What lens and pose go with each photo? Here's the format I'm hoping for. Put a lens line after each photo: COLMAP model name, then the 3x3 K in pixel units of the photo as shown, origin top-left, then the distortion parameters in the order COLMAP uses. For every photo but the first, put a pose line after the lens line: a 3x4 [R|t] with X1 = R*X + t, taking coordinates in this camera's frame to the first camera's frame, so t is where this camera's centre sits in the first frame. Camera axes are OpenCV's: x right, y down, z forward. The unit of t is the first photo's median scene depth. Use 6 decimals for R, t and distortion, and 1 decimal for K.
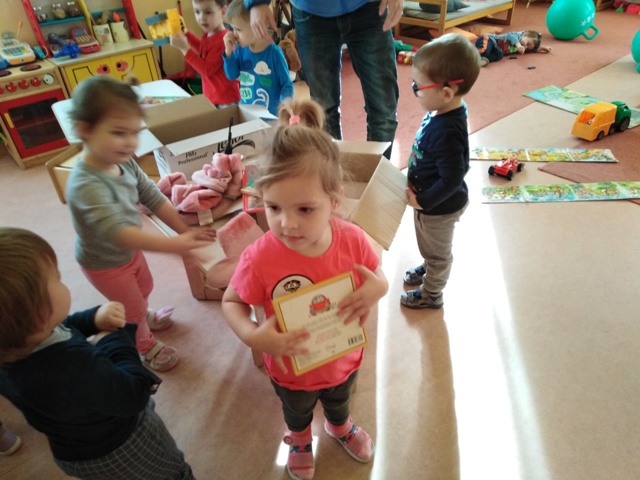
lens RADIAL K [[457.0, 0, 324.8], [0, 457.0, 244.5], [0, 0, 1]] dist [0.007718, -0.003440]
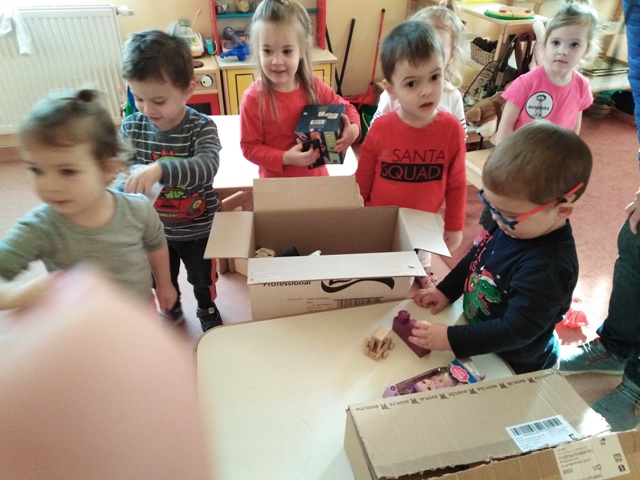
lens RADIAL K [[457.0, 0, 324.8], [0, 457.0, 244.5], [0, 0, 1]] dist [0.007718, -0.003440]
pose [[0.904154, 0.305793, -0.298322, -0.061931], [-0.302097, 0.951410, 0.059639, -0.189322], [0.302064, 0.036199, 0.952600, 0.272080]]
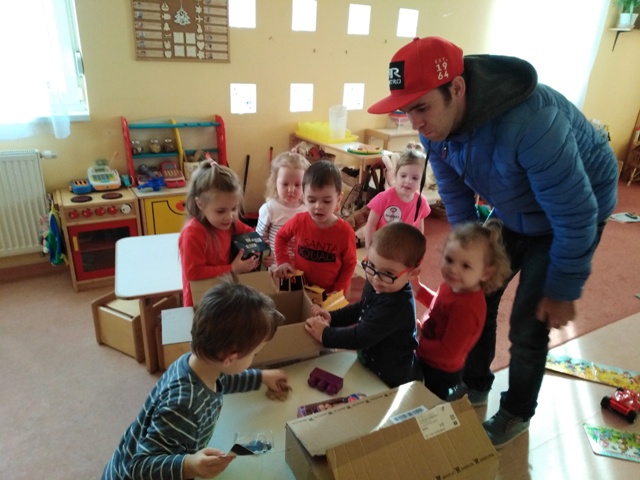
lens RADIAL K [[457.0, 0, 324.8], [0, 457.0, 244.5], [0, 0, 1]] dist [0.007718, -0.003440]
pose [[0.976919, 0.159379, -0.142224, -0.036601], [-0.188529, 0.956349, -0.223280, -0.149150], [0.100429, 0.244940, 0.964323, 0.118808]]
